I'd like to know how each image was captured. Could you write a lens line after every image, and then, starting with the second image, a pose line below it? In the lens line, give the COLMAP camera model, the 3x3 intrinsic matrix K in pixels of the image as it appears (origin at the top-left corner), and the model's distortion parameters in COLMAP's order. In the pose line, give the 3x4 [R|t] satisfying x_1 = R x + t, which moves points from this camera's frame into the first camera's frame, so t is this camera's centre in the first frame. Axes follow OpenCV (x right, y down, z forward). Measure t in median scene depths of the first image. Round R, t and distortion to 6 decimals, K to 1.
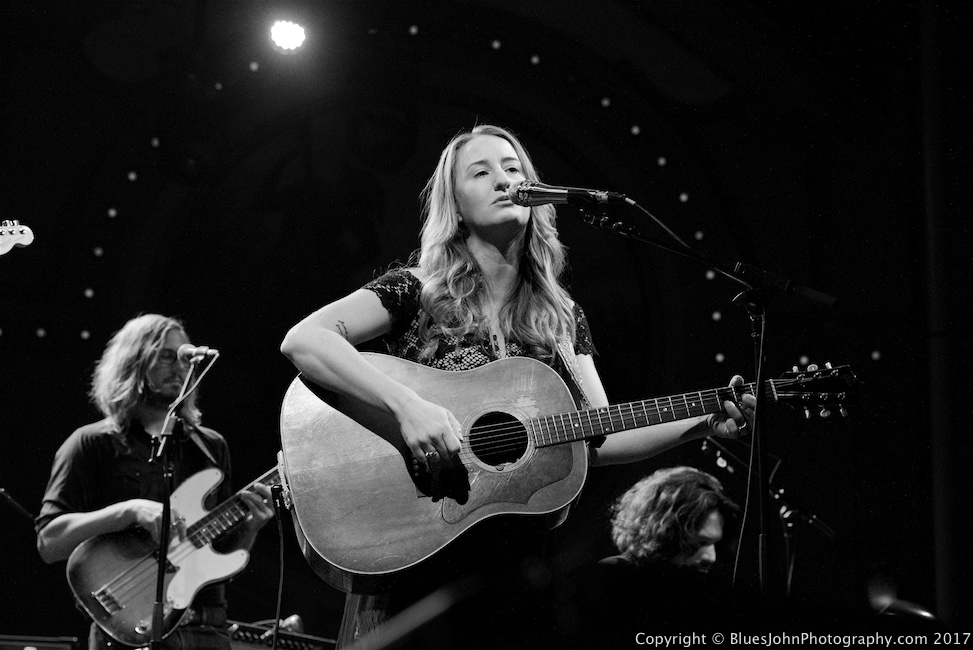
lens RADIAL K [[2246.4, 0, 486.5], [0, 2246.4, 325.0], [0, 0, 1]] dist [0.011790, -0.106093]
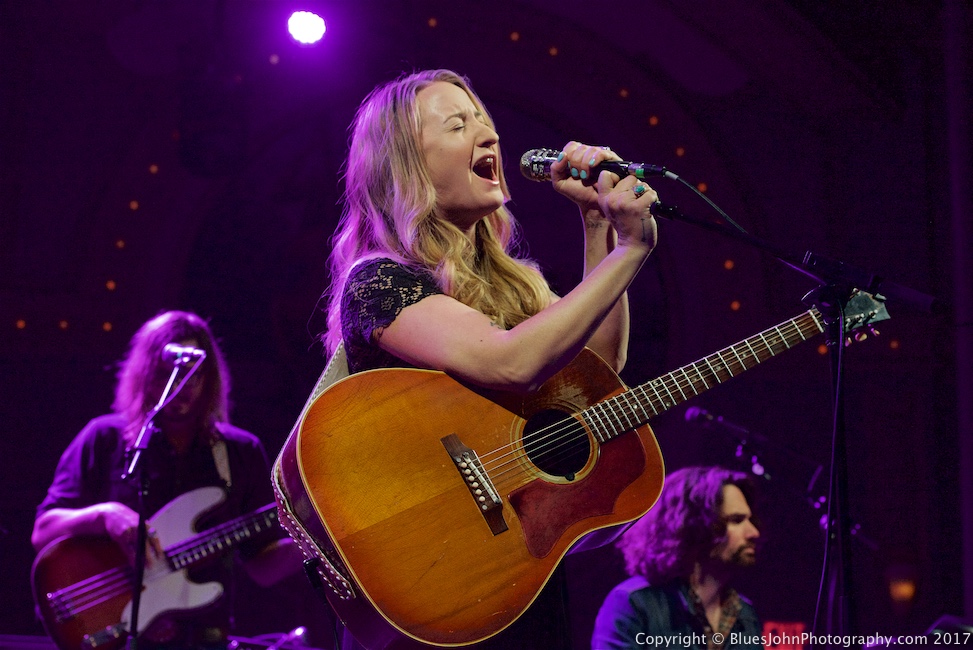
lens RADIAL K [[1957.4, 0, 486.5], [0, 1957.4, 325.0], [0, 0, 1]] dist [-0.292584, 0.108865]
pose [[0.999891, -0.004554, -0.014027, 0.005260], [0.004689, 0.999943, 0.009569, -0.006185], [0.013982, -0.009634, 0.999856, 0.216221]]
